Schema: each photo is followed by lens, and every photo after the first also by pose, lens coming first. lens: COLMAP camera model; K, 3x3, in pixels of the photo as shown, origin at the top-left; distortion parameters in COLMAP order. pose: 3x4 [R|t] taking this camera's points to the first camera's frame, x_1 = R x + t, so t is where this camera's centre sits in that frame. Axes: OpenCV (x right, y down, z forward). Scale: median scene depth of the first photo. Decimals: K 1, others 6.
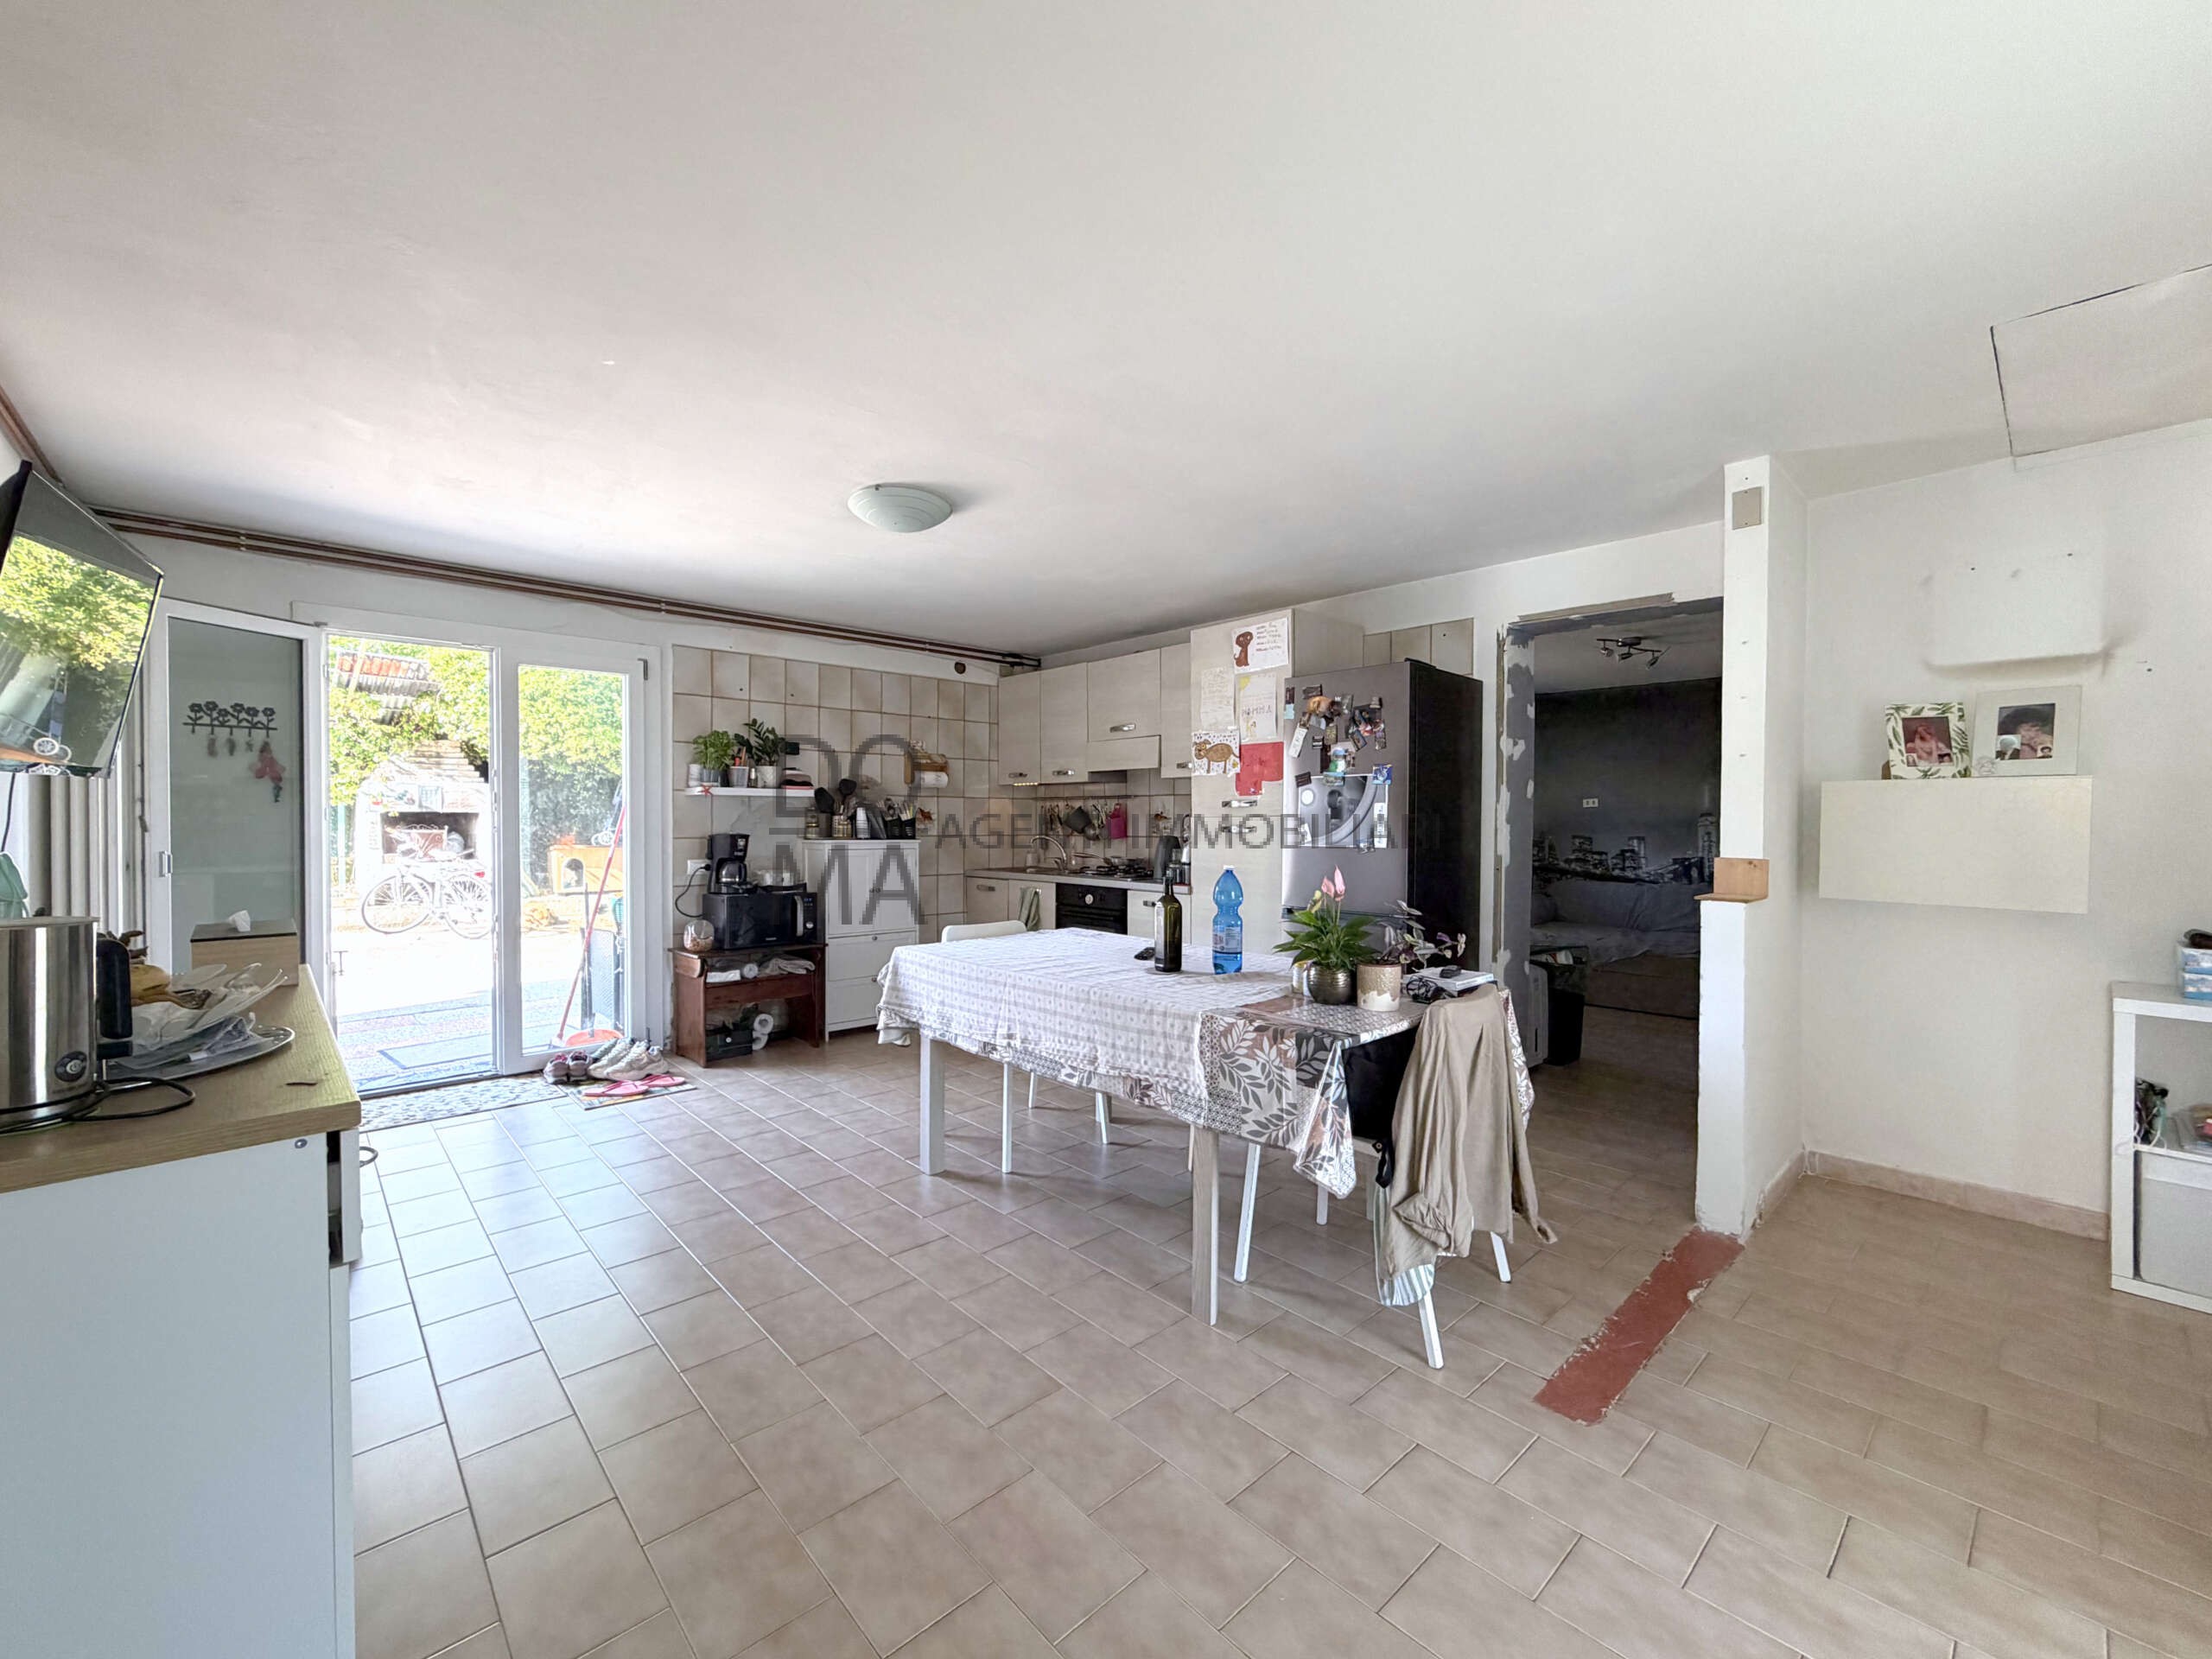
lens RADIAL K [[882.4, 0, 1098.9], [0, 882.4, 830.2], [0, 0, 1]] dist [0.000195, 0.000103]
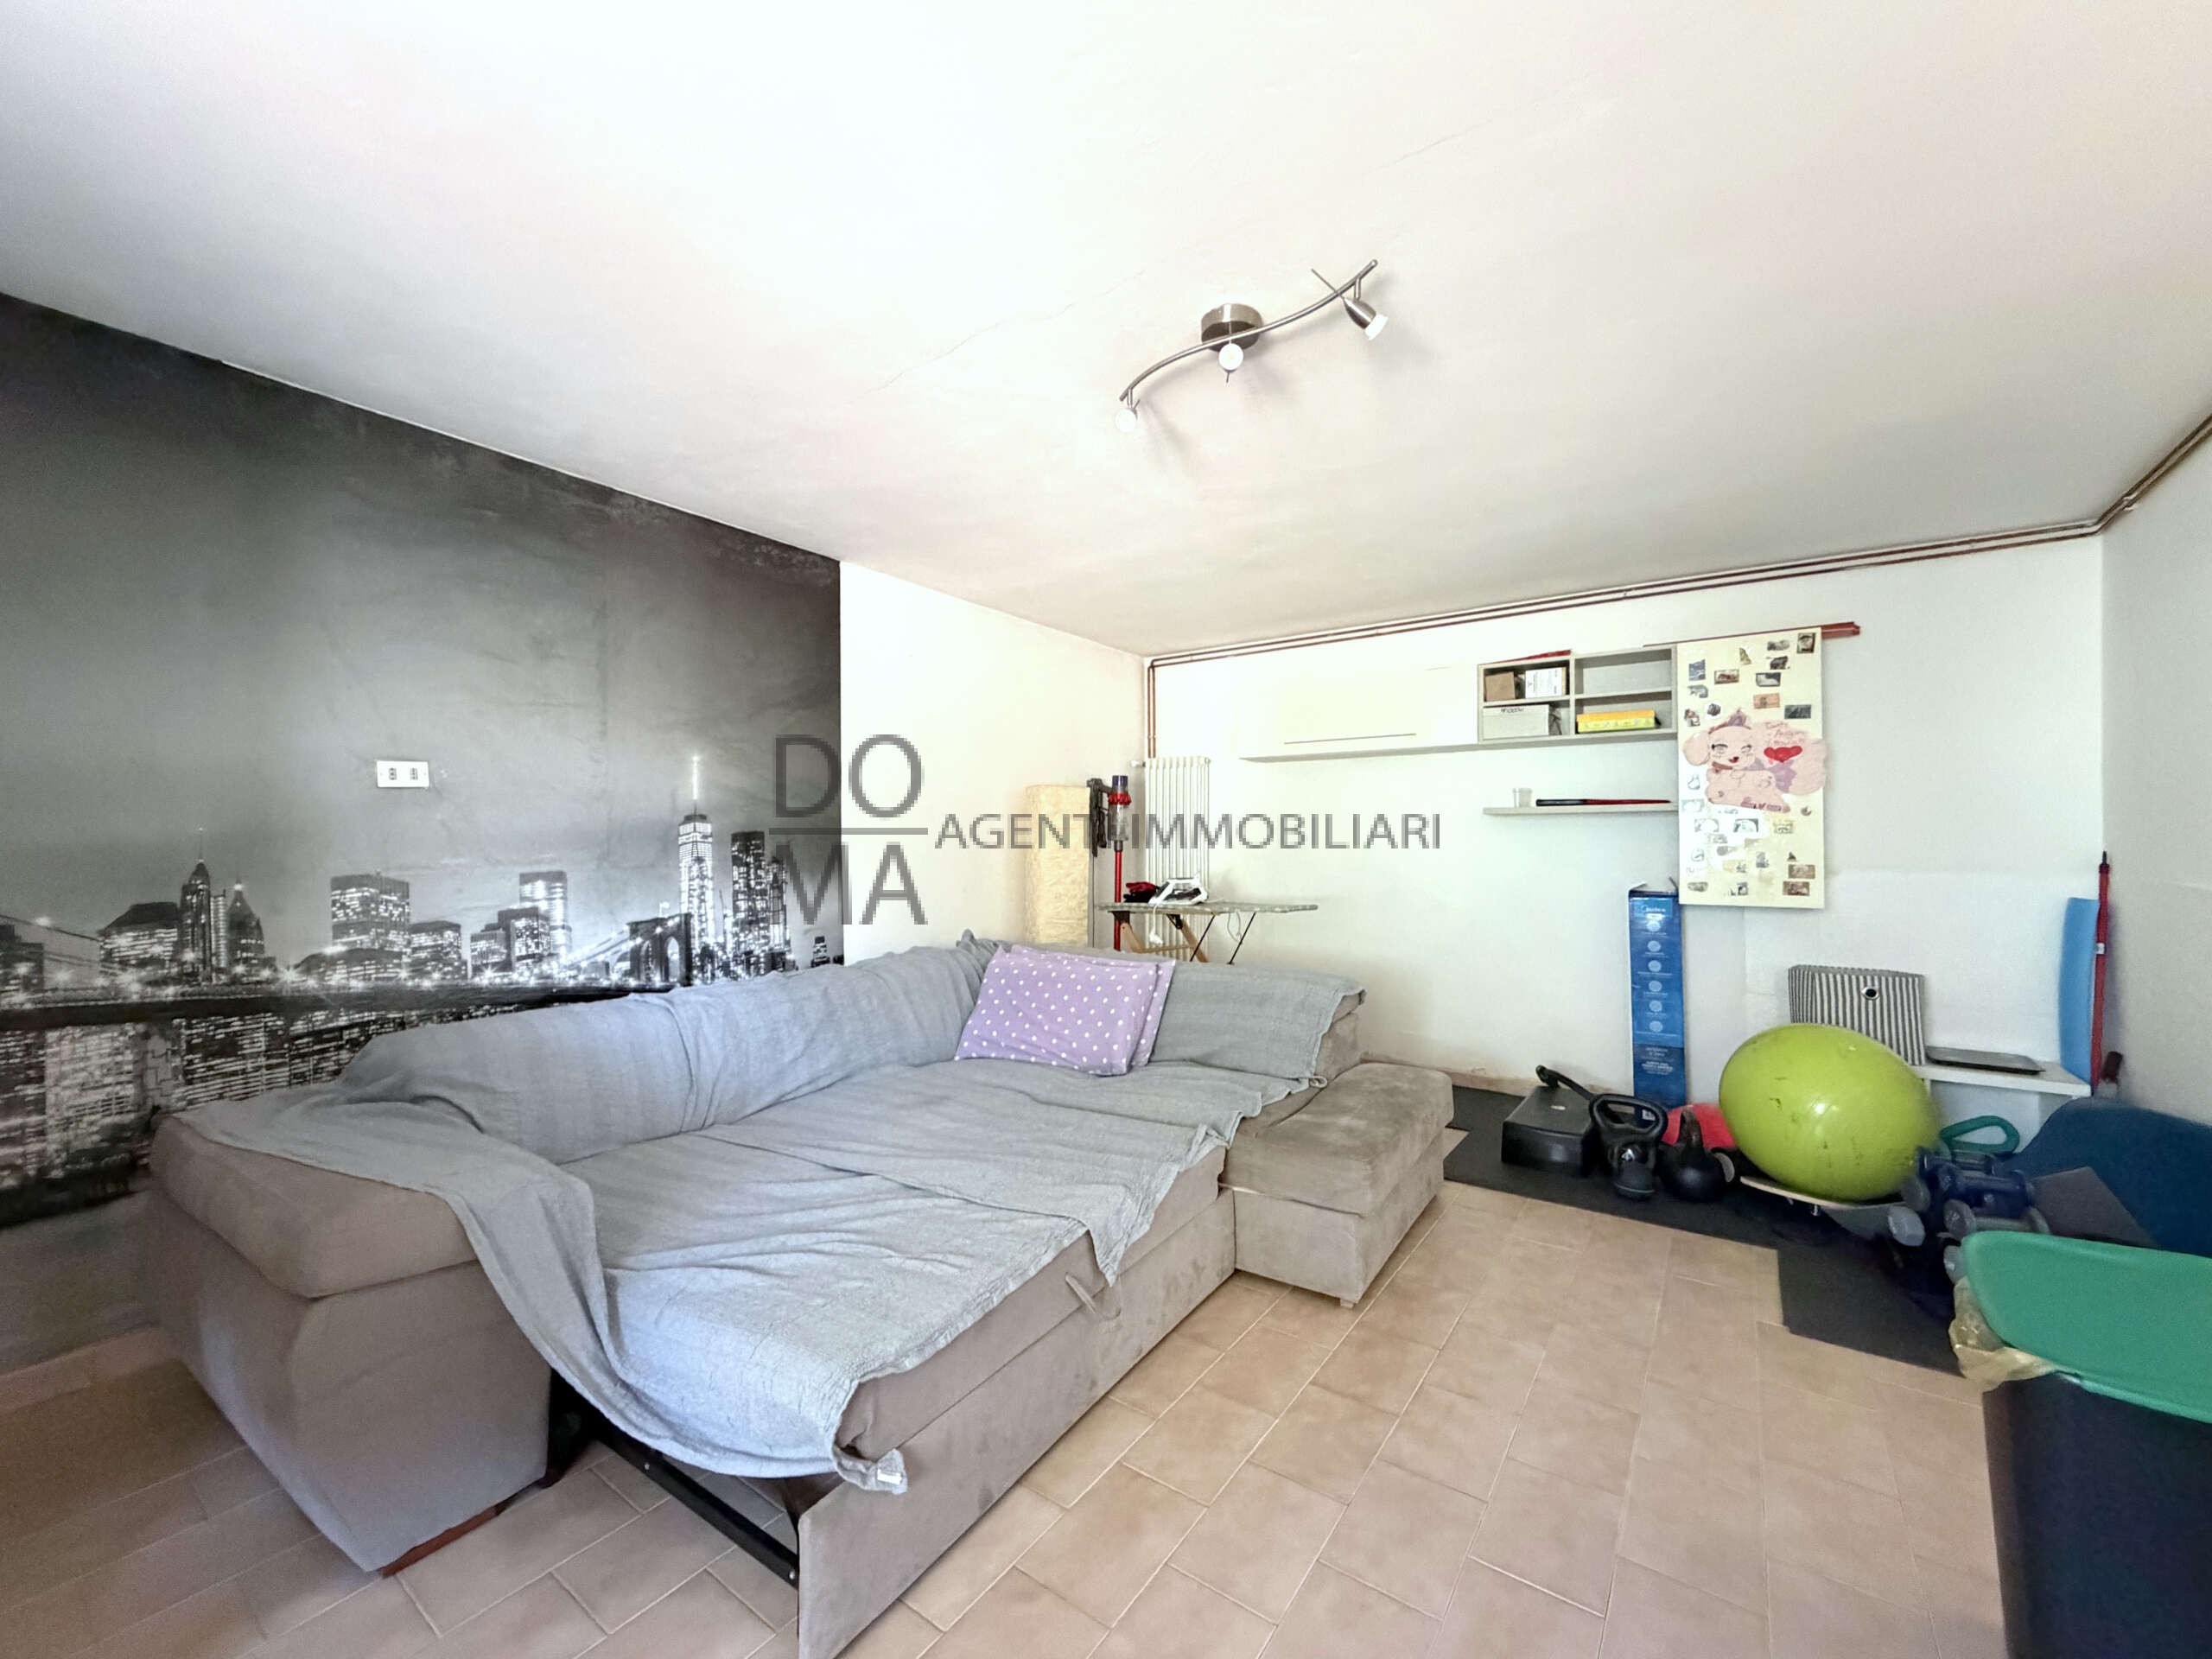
lens RADIAL K [[882.4, 0, 1098.9], [0, 882.4, 830.2], [0, 0, 1]] dist [0.000195, 0.000103]
pose [[-0.193555, 0.010672, 0.981031, 0.364428], [0.011898, 0.999893, -0.008530, -0.008311], [-0.981017, 0.010021, -0.193662, 1.532605]]
